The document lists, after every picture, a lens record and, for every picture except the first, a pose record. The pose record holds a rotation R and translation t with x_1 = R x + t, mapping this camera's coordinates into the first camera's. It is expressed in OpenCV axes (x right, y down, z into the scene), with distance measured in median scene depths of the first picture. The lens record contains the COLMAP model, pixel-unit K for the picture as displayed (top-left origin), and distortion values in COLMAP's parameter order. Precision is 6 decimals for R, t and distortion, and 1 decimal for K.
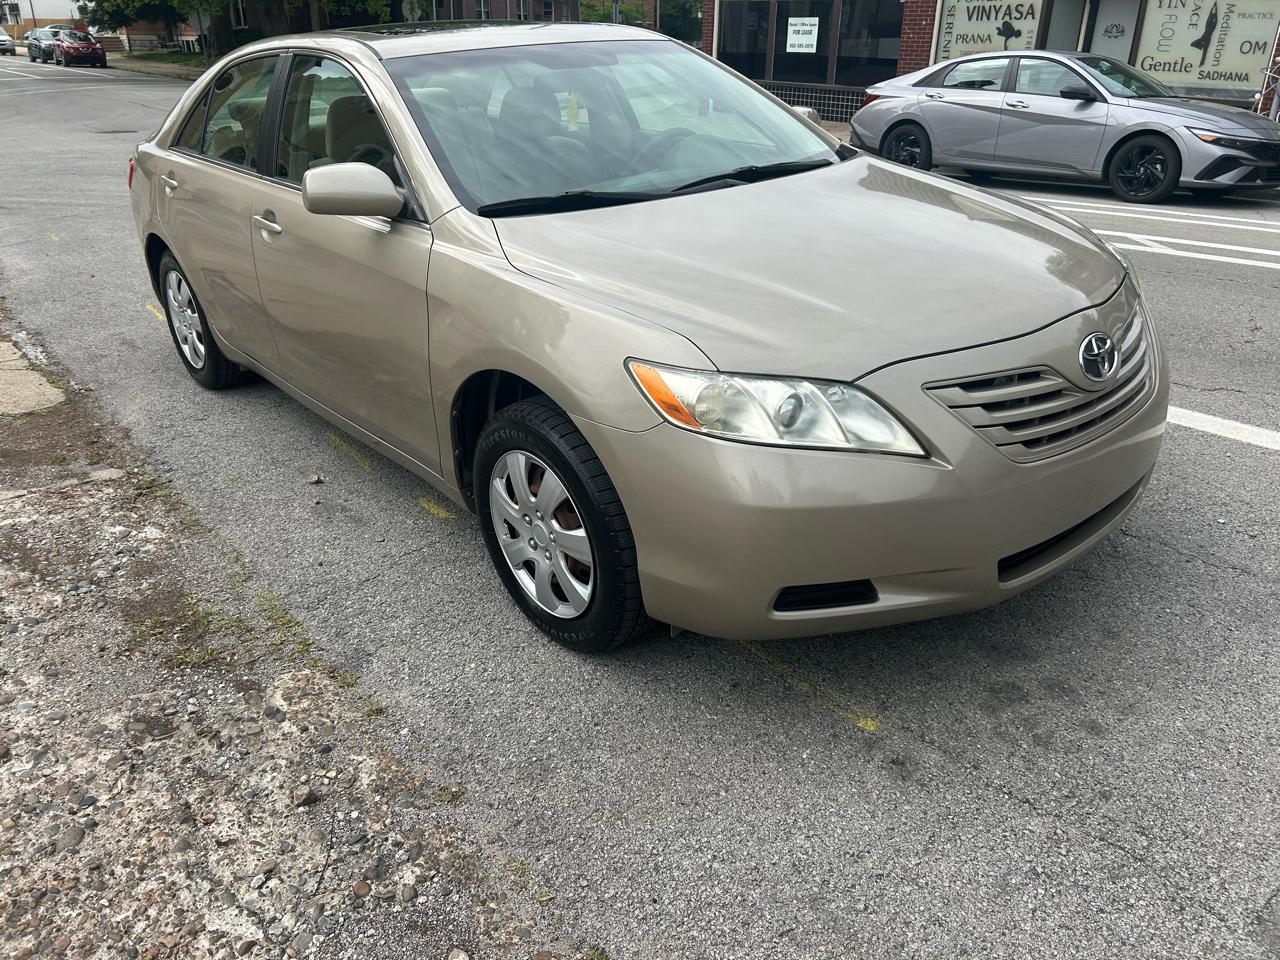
lens RADIAL K [[964.1, 0, 632.7], [0, 964.1, 467.0], [0, 0, 1]] dist [0.055357, -0.060638]
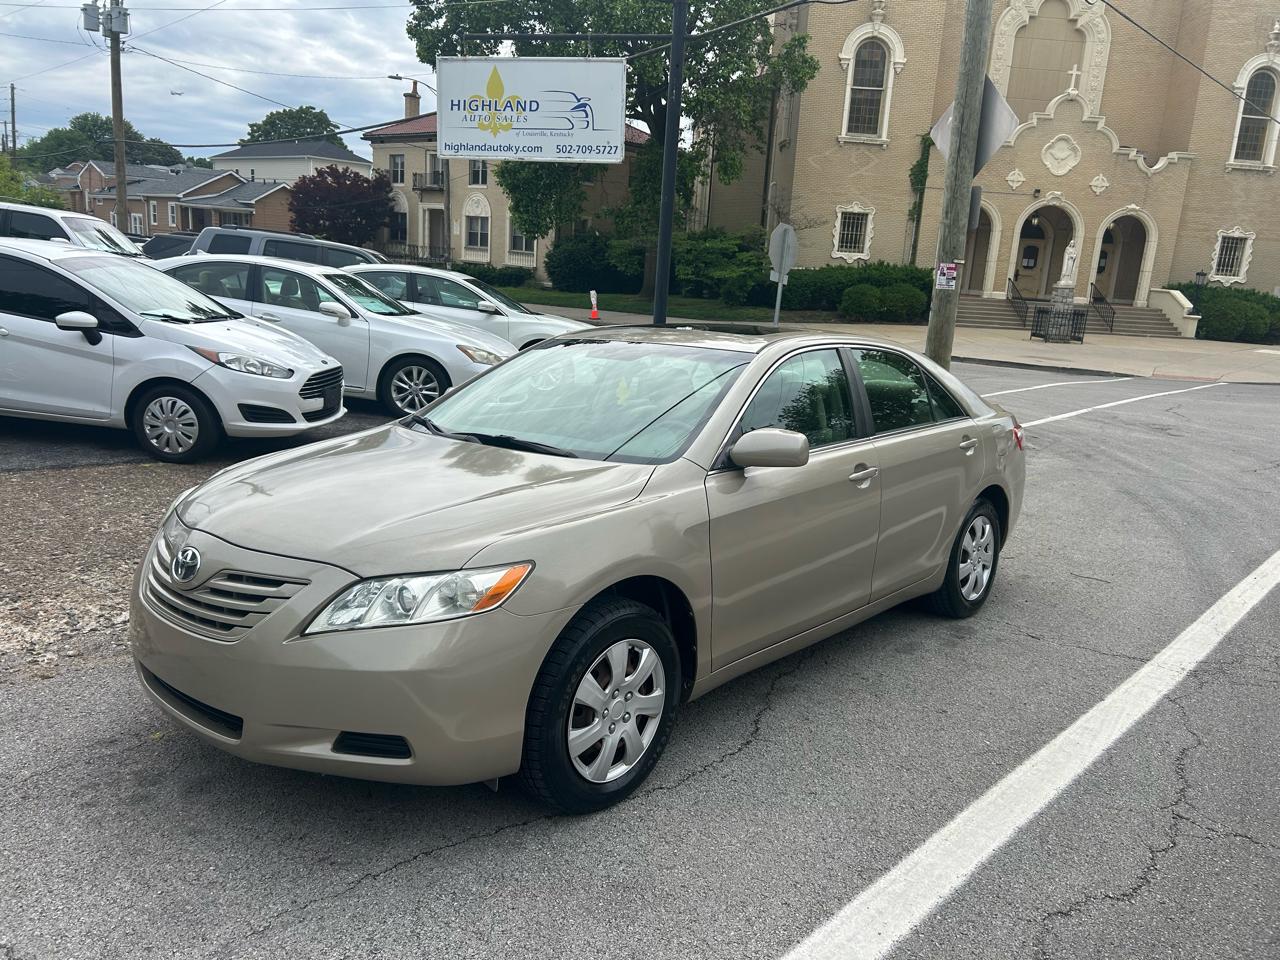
lens RADIAL K [[964.1, 0, 642.1], [0, 964.1, 483.2], [0, 0, 1]] dist [0.055357, -0.060638]
pose [[0.157948, 0.224555, -0.961576, 0.913110], [-0.452926, 0.881793, 0.131526, -0.333708], [0.877445, 0.414749, 0.240984, 0.586849]]
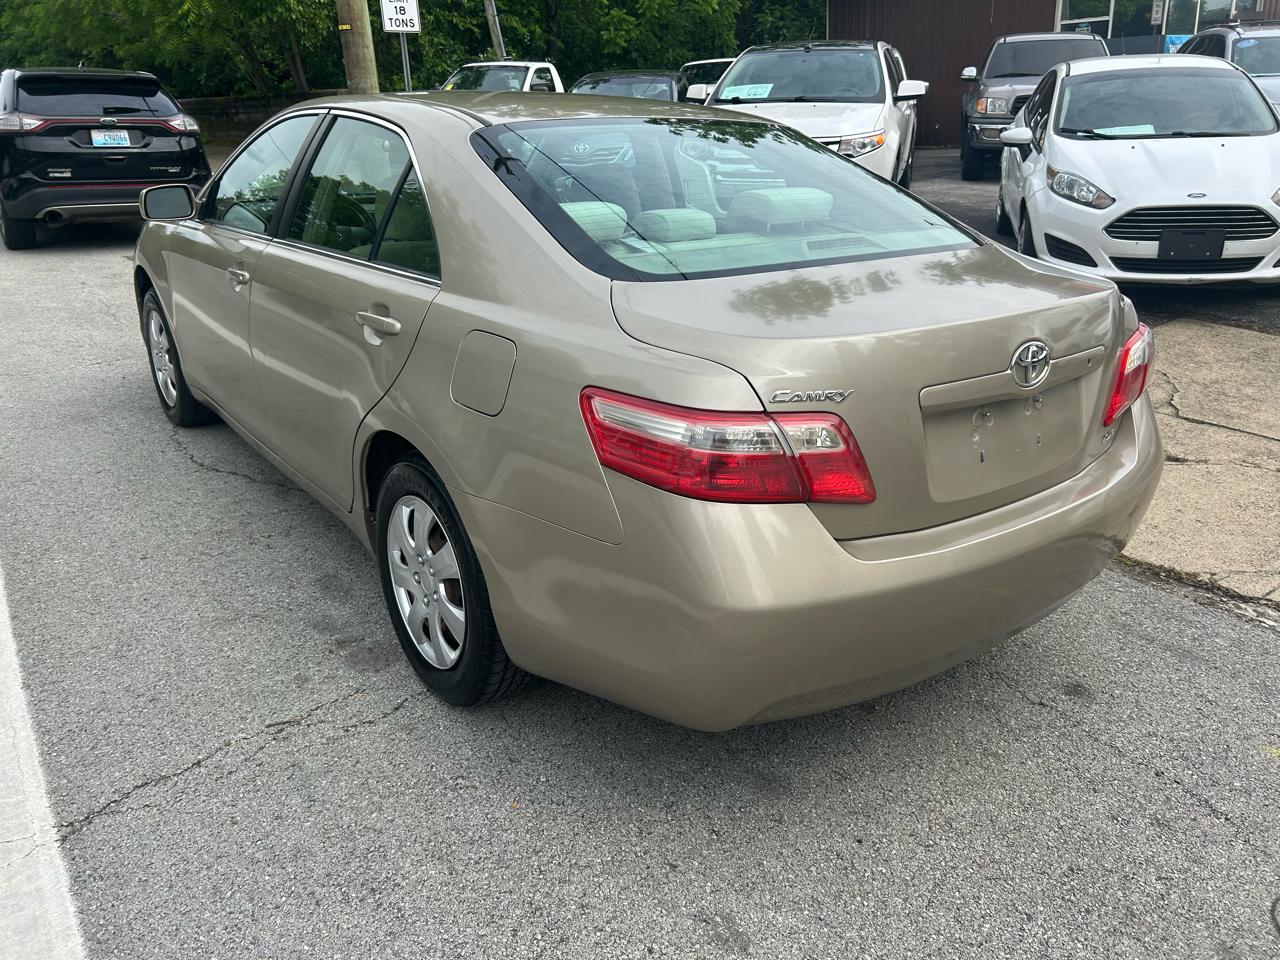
lens RADIAL K [[964.1, 0, 644.8], [0, 964.1, 477.4], [0, 0, 1]] dist [0.055357, -0.060638]
pose [[-0.998259, 0.009559, 0.058206, -0.321415], [0.048036, 0.704416, 0.708160, -0.722059], [-0.034231, 0.709723, -0.703649, 1.630158]]
